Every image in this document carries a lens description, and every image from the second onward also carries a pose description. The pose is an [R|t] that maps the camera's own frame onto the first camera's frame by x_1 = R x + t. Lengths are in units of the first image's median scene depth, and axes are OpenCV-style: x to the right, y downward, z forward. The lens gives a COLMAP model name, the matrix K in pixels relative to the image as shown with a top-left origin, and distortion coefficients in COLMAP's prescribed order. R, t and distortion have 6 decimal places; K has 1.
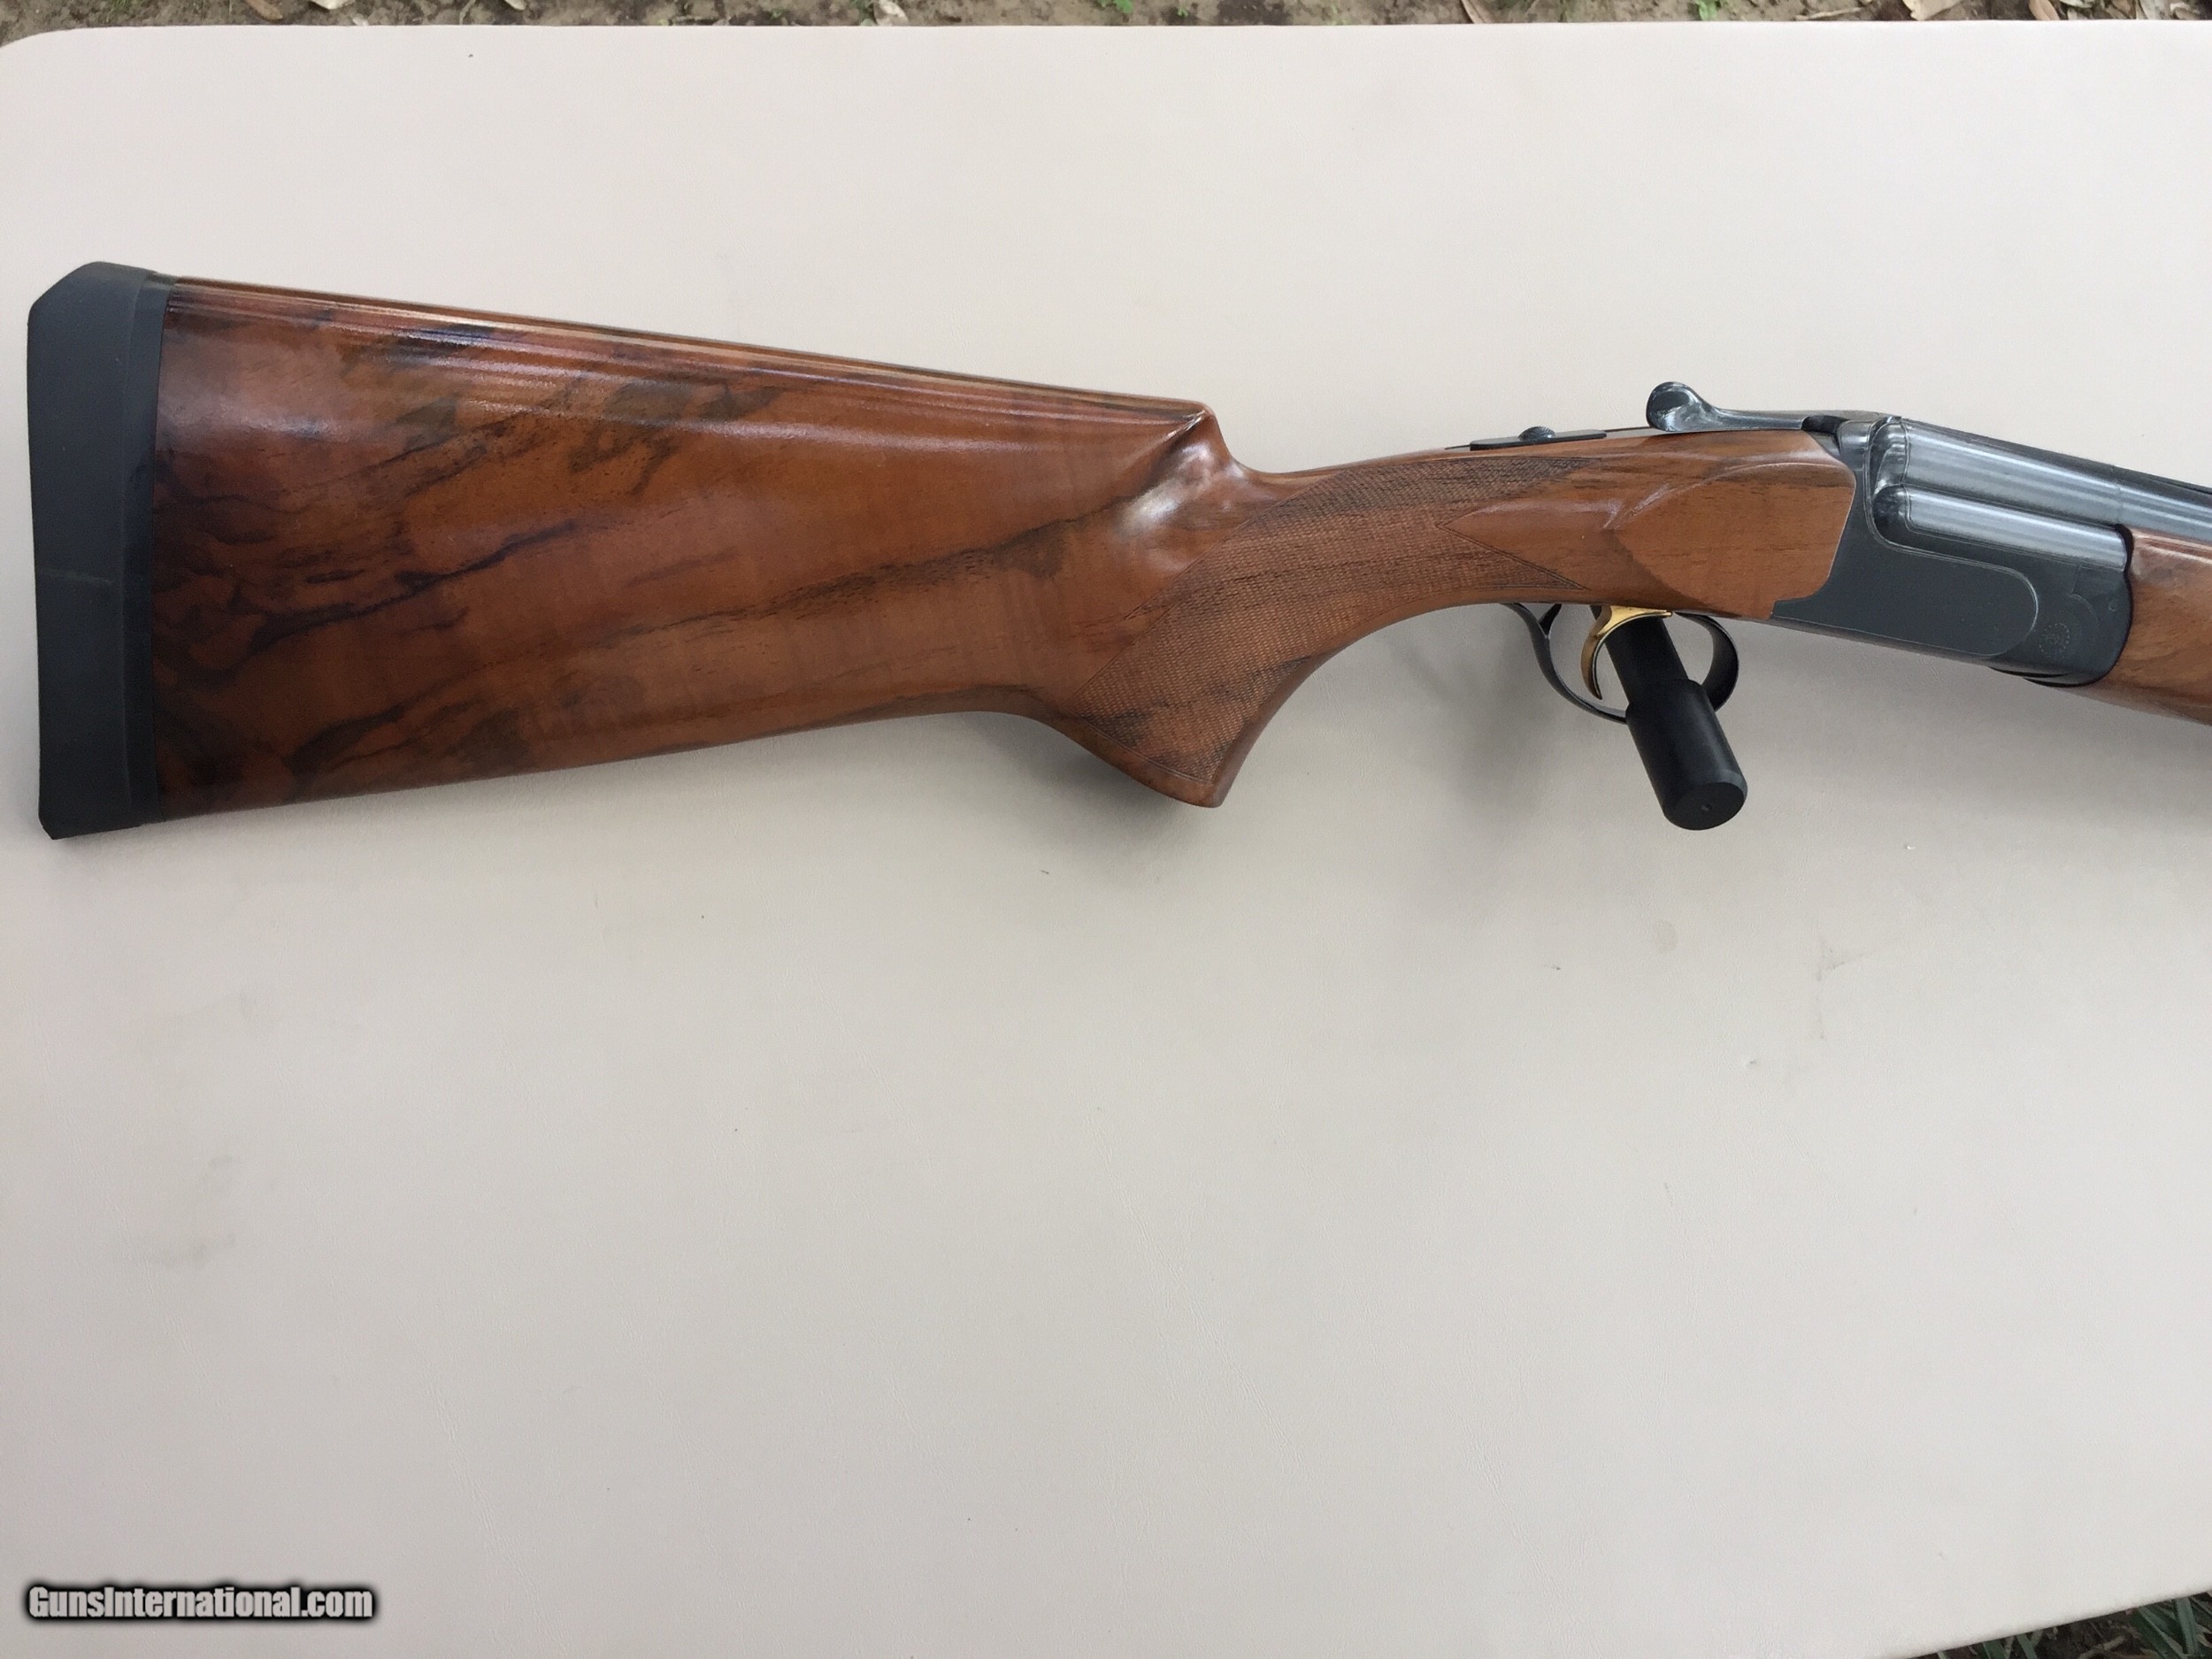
lens RADIAL K [[1918.7, 0, 1103.4], [0, 1918.7, 833.5], [0, 0, 1]] dist [0.074378, -0.121285]
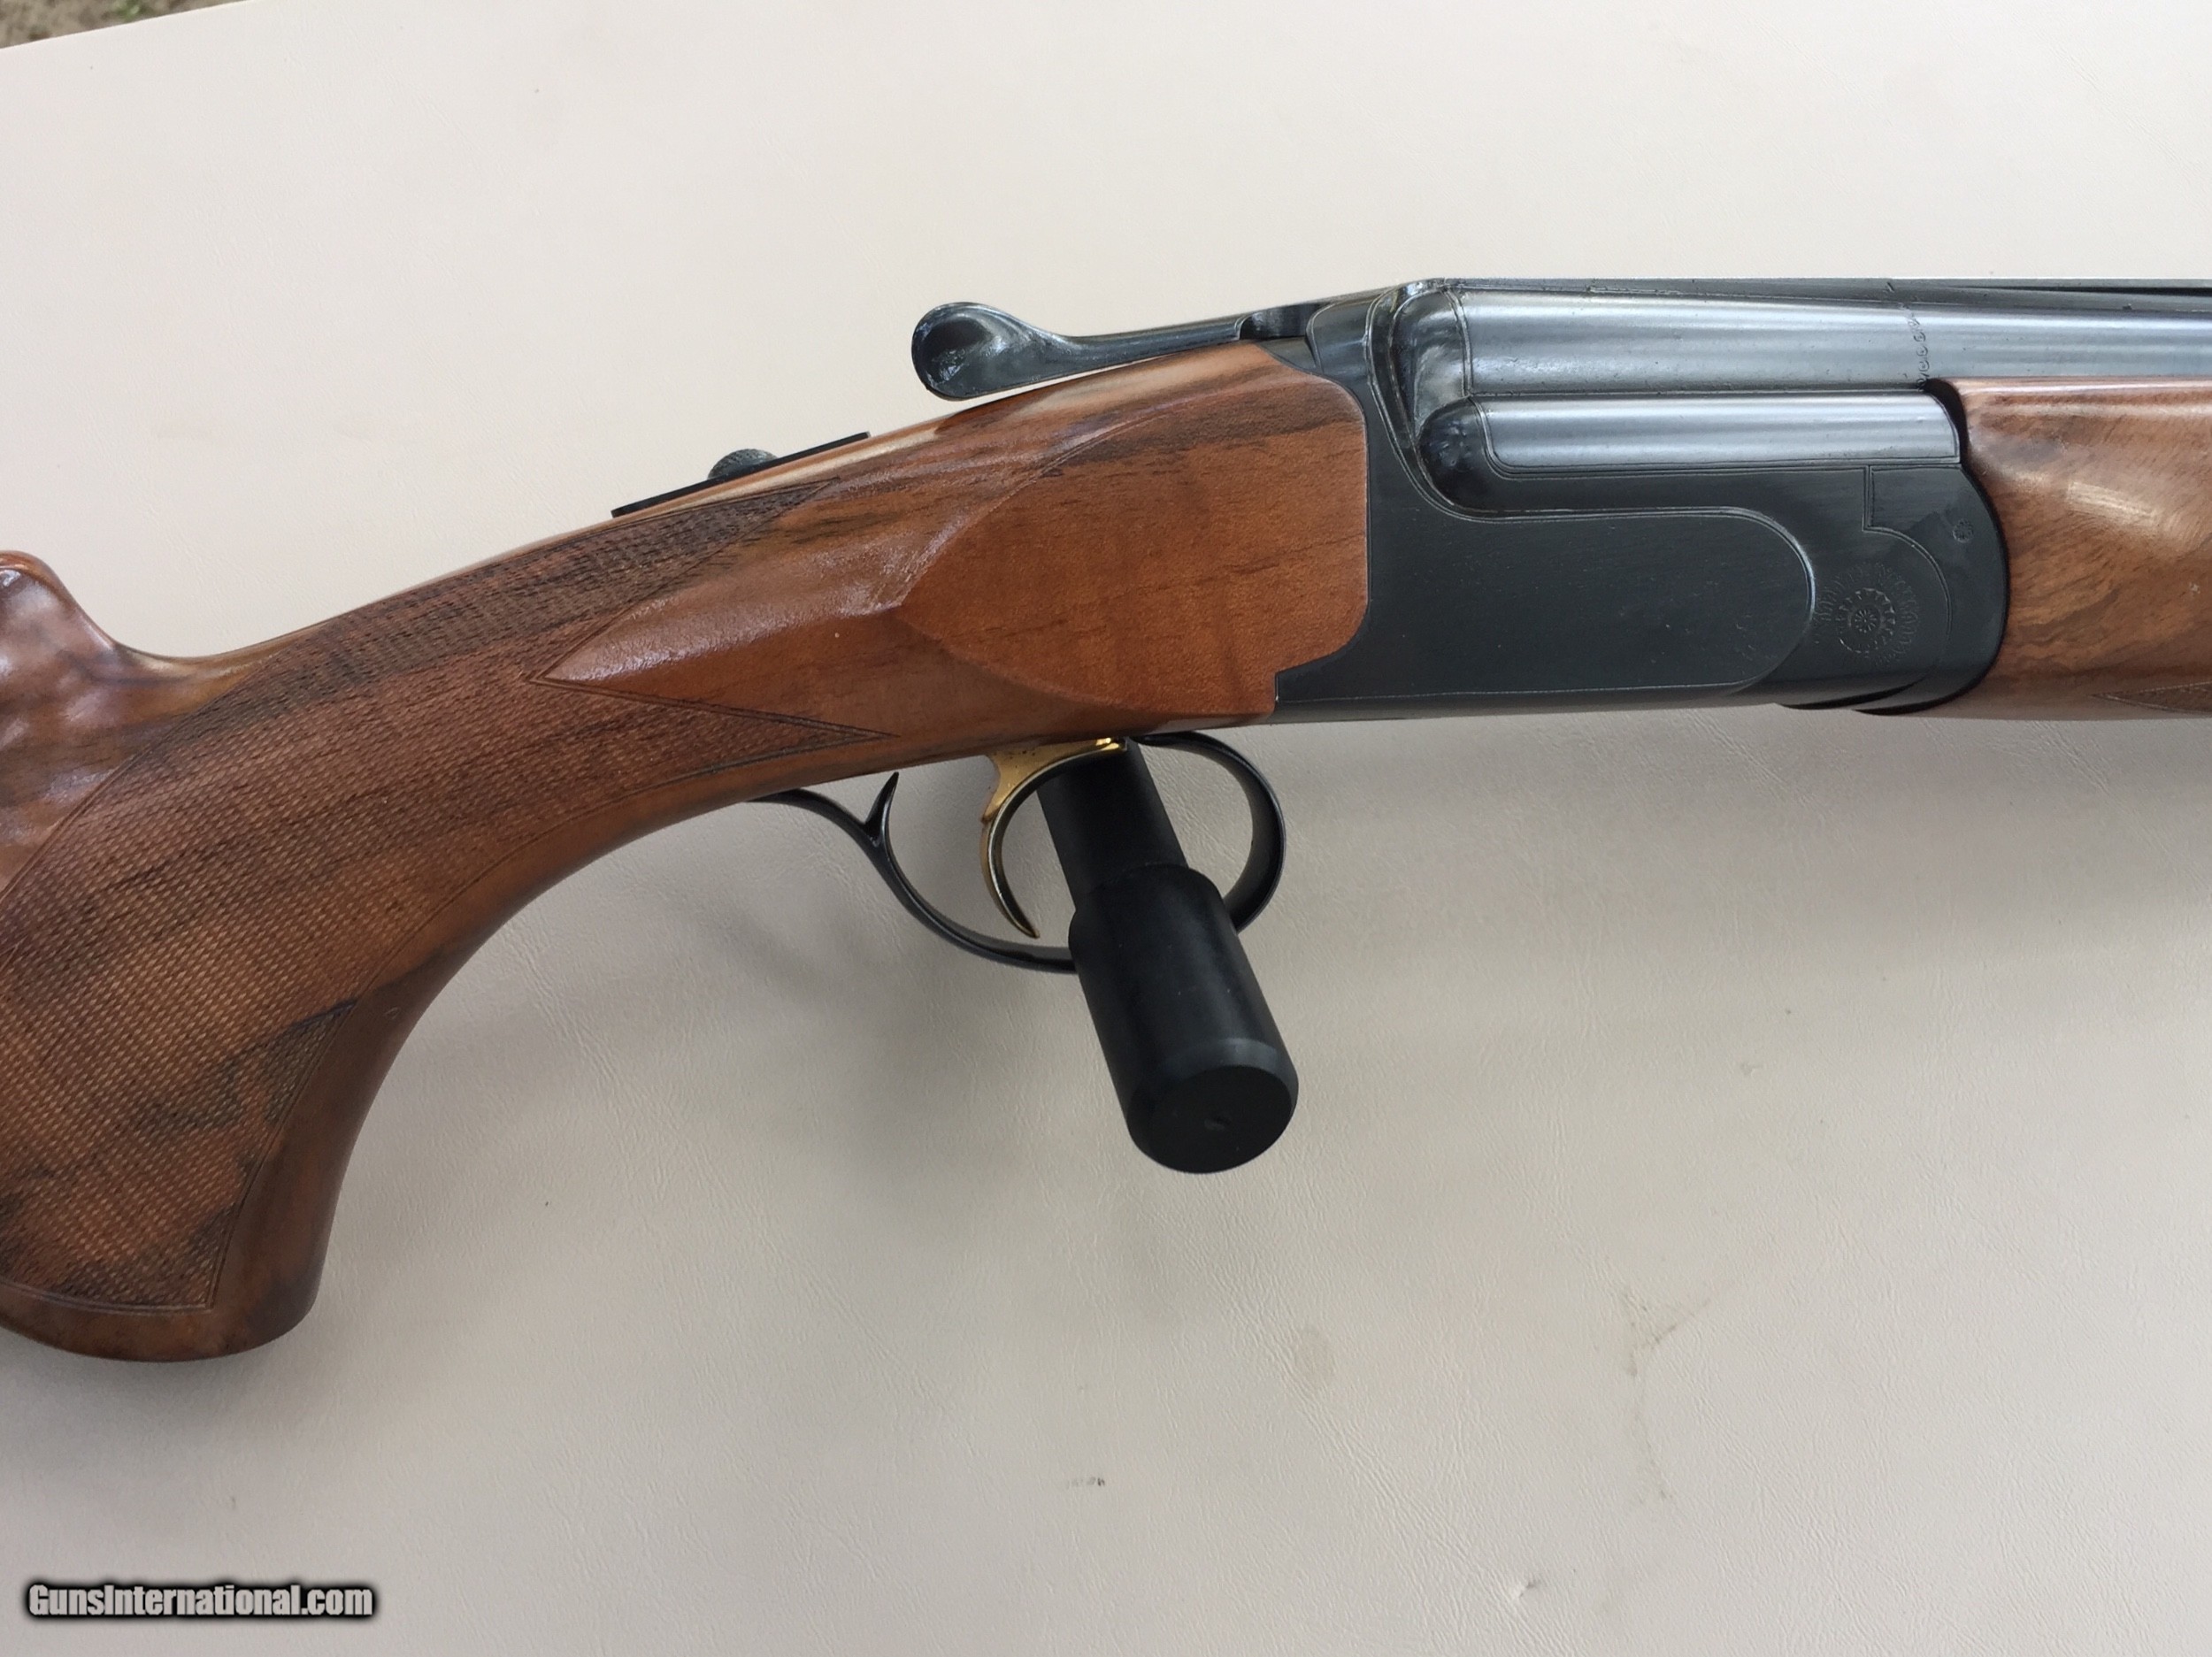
lens RADIAL K [[2017.4, 0, 1189.9], [0, 2017.4, 758.3], [0, 0, 1]] dist [0.009613, 0.008530]
pose [[0.974066, -0.226134, -0.007677, 0.332533], [0.222436, 0.963248, -0.150586, -0.027868], [0.041448, 0.144973, 0.988567, 0.507150]]
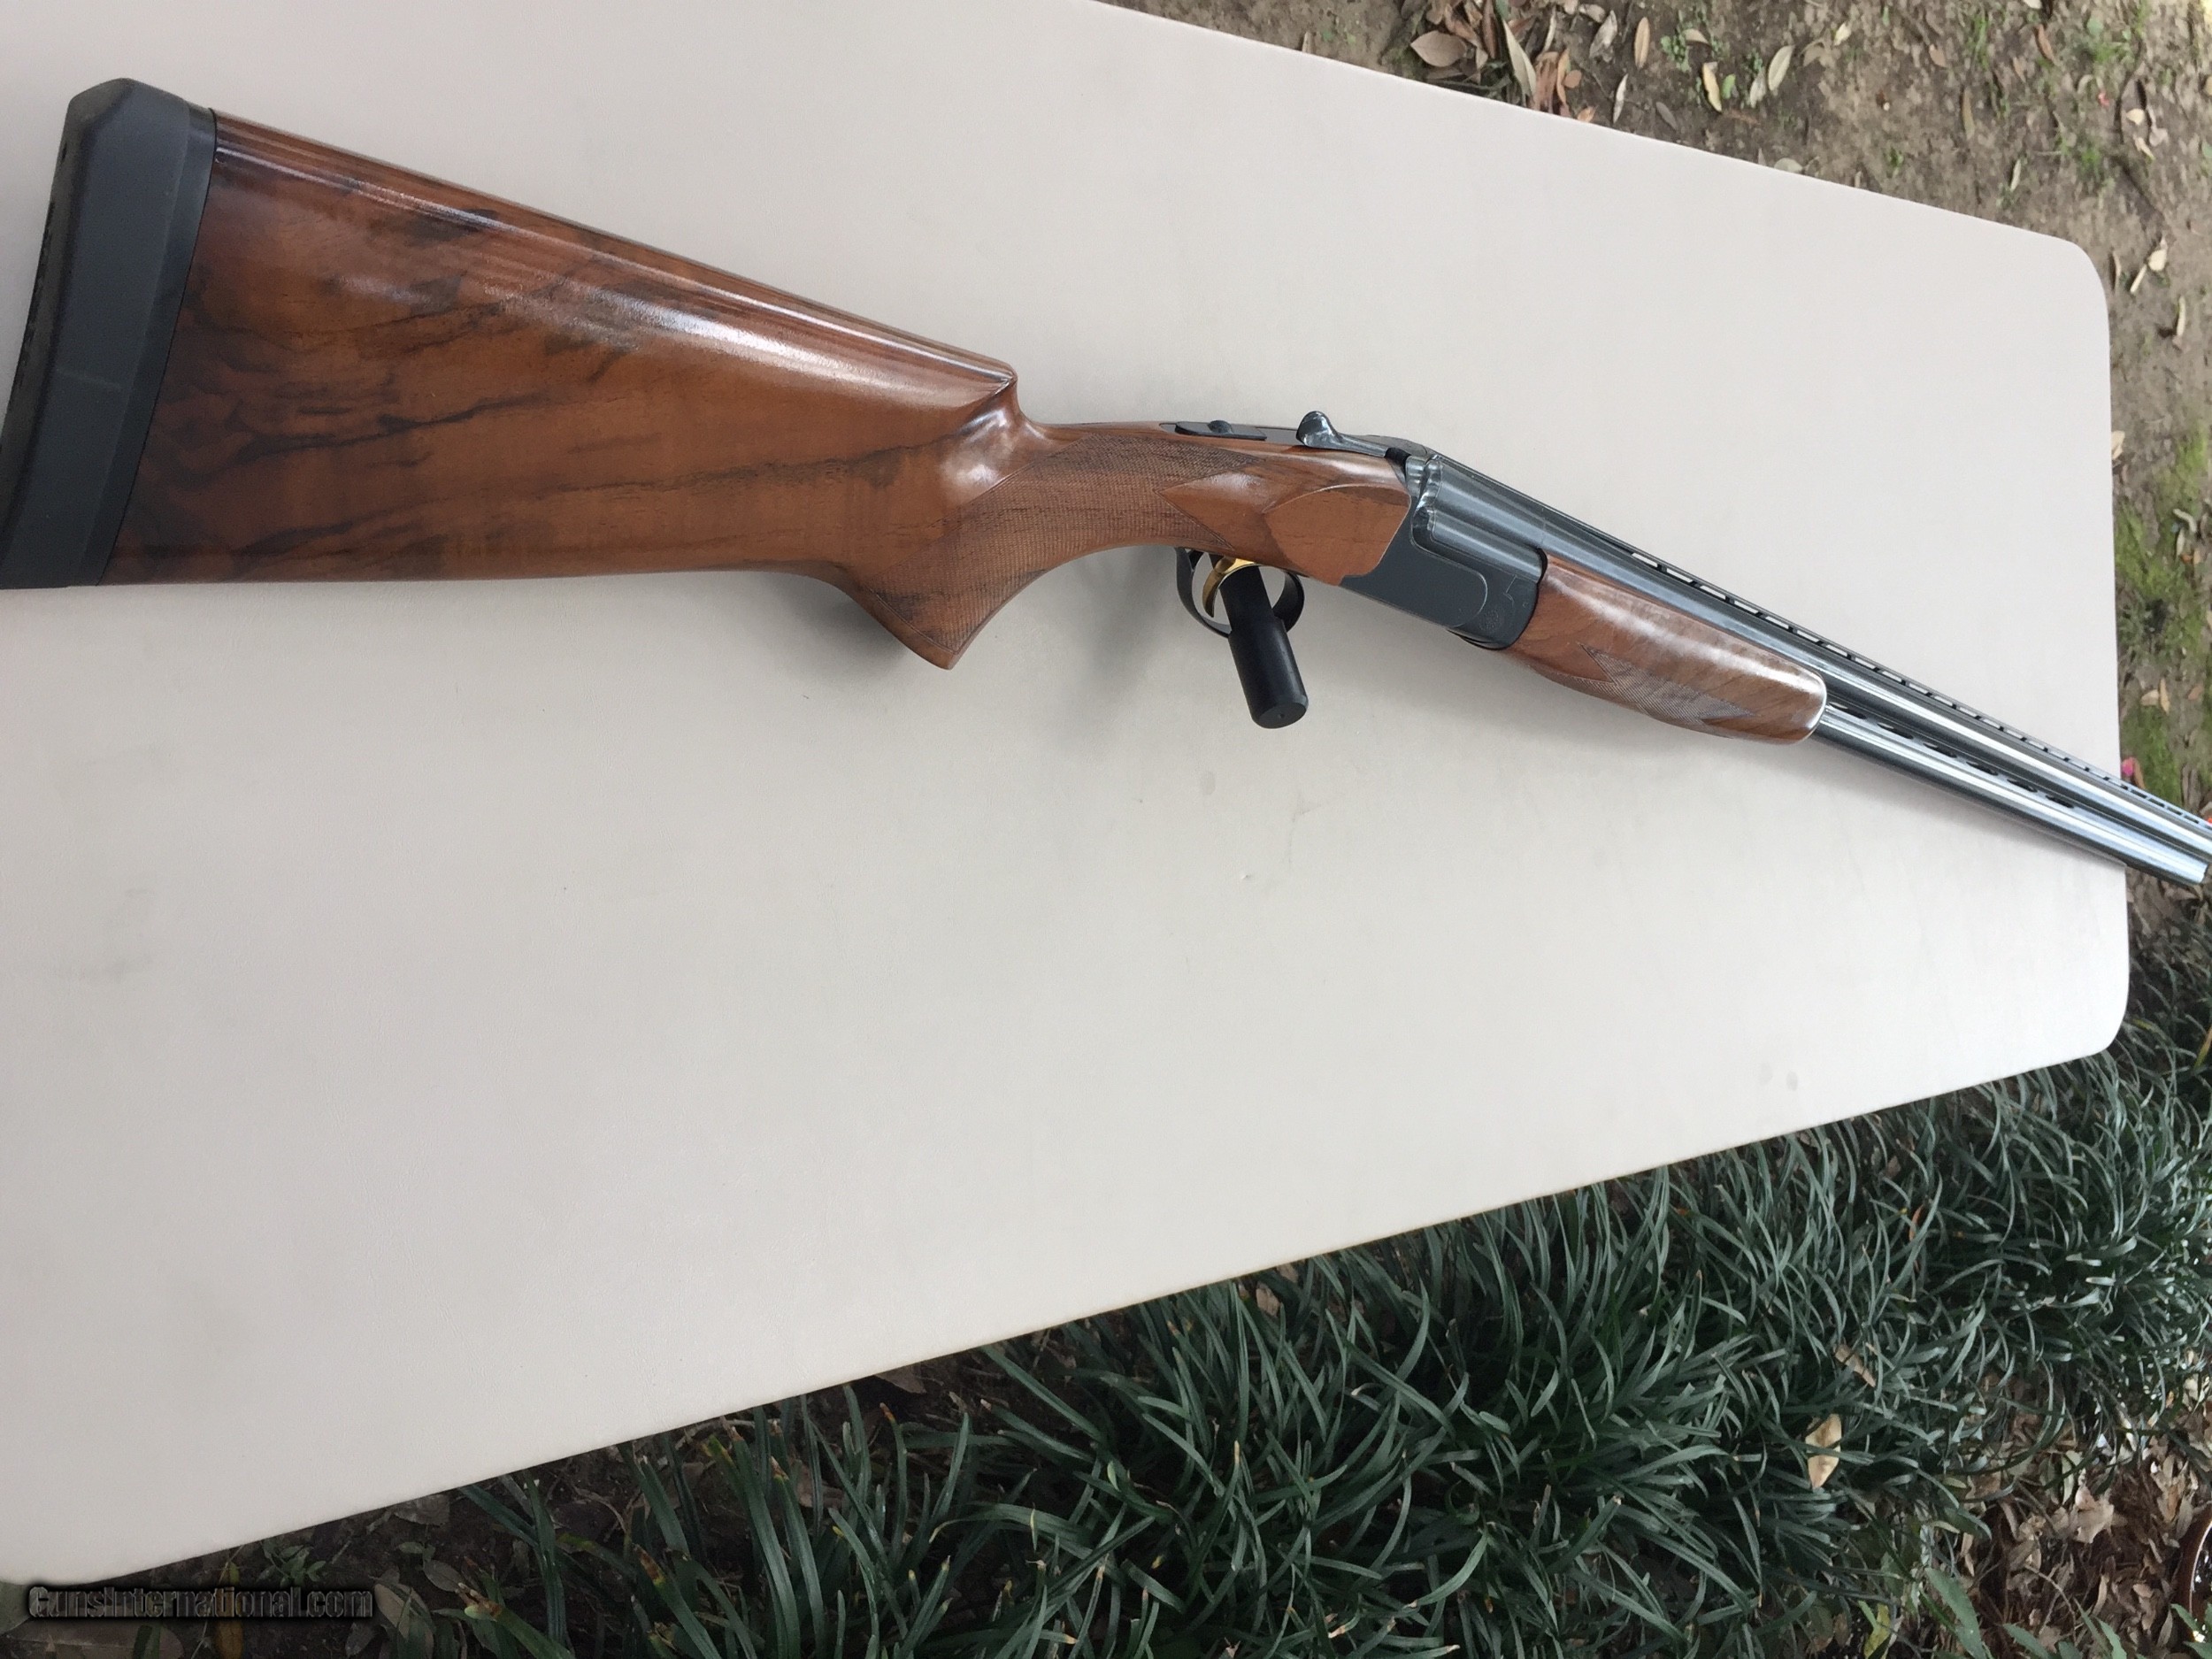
lens RADIAL K [[1918.7, 0, 1103.4], [0, 1918.7, 833.5], [0, 0, 1]] dist [0.074378, -0.121285]
pose [[0.895826, 0.081807, 0.436810, -0.422646], [-0.171519, 0.970400, 0.170017, -0.149049], [-0.409971, -0.227227, 0.883341, -0.224294]]
